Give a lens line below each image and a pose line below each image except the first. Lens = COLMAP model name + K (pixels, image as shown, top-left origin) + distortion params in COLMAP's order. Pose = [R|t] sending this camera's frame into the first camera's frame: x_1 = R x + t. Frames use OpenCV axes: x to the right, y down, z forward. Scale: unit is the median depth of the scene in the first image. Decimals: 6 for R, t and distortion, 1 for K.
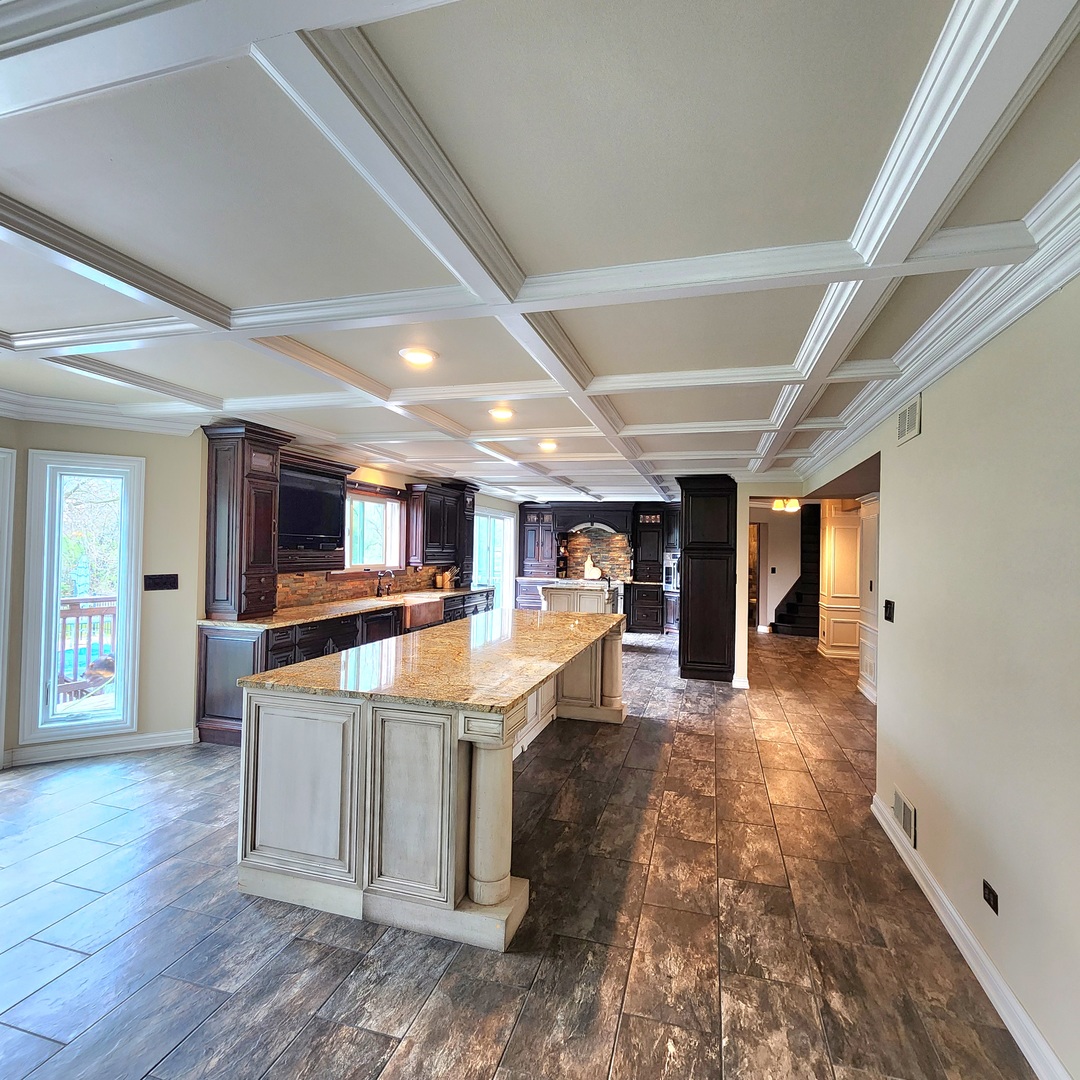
lens RADIAL K [[592.6, 0, 542.6], [0, 592.6, 539.3], [0, 0, 1]] dist [-0.001964, 0.002289]
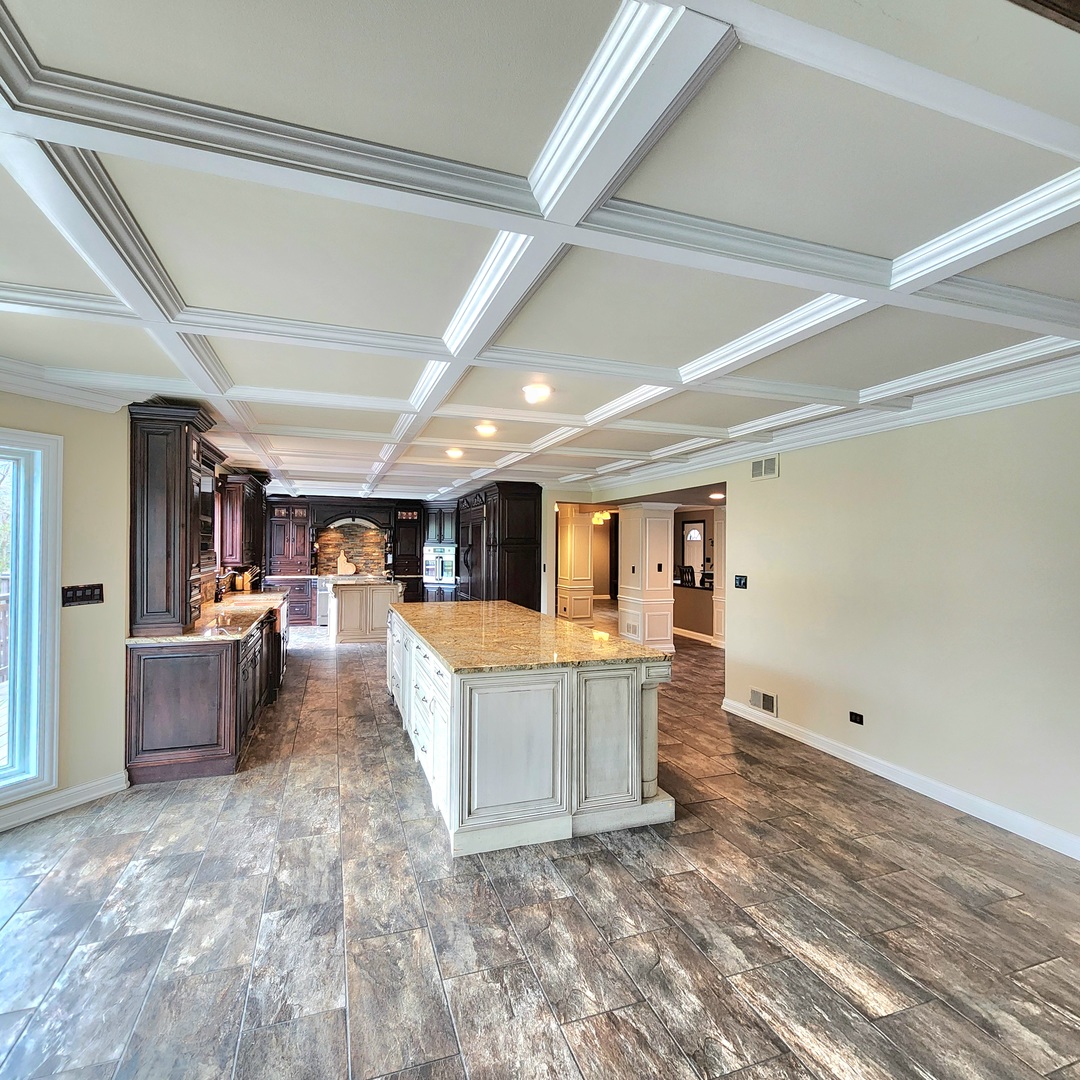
lens RADIAL K [[592.6, 0, 541.6], [0, 592.6, 540.3], [0, 0, 1]] dist [-0.001964, 0.002289]
pose [[0.813946, -0.008369, 0.580881, -0.572929], [0.000215, 0.999900, 0.014105, -0.011385], [-0.580941, -0.011356, 0.813867, -0.001171]]
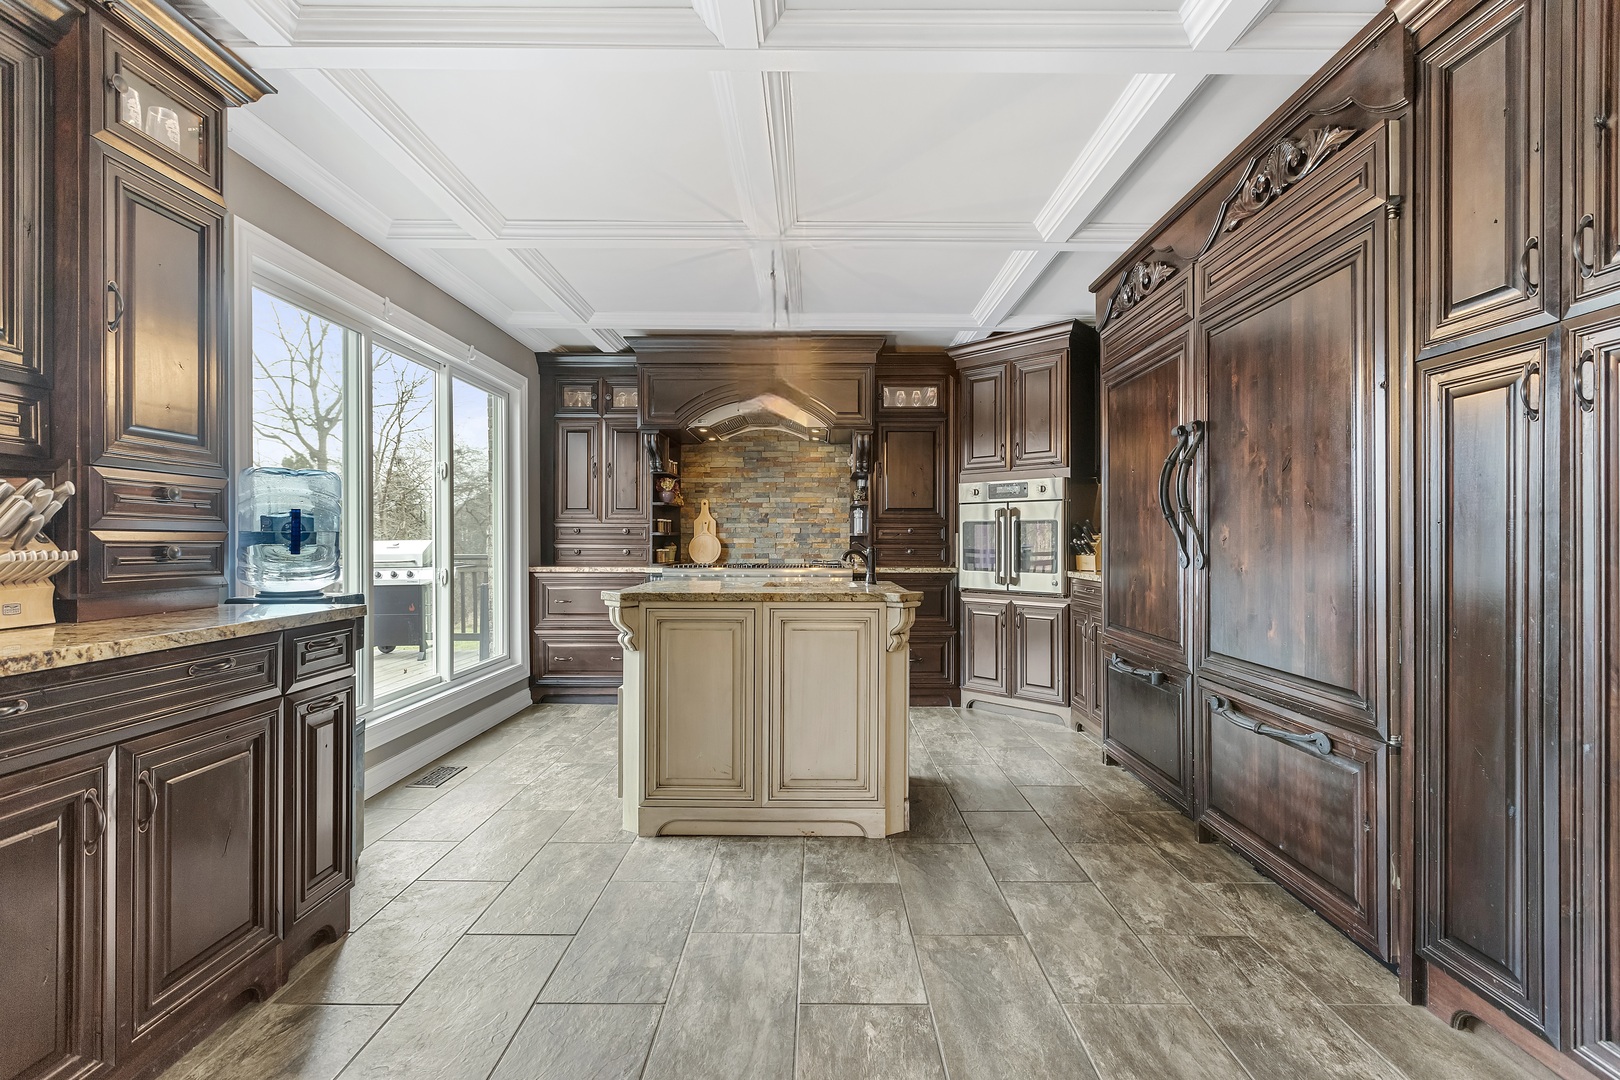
lens RADIAL K [[736.2, 0, 814.3], [0, 736.2, 535.3], [0, 0, 1]] dist [-0.000194, 0.000000]
pose [[0.959006, -0.019978, 0.282682, -0.020340], [0.016125, 0.999743, 0.015952, 0.105410], [-0.282928, -0.010740, 0.959081, 1.374686]]
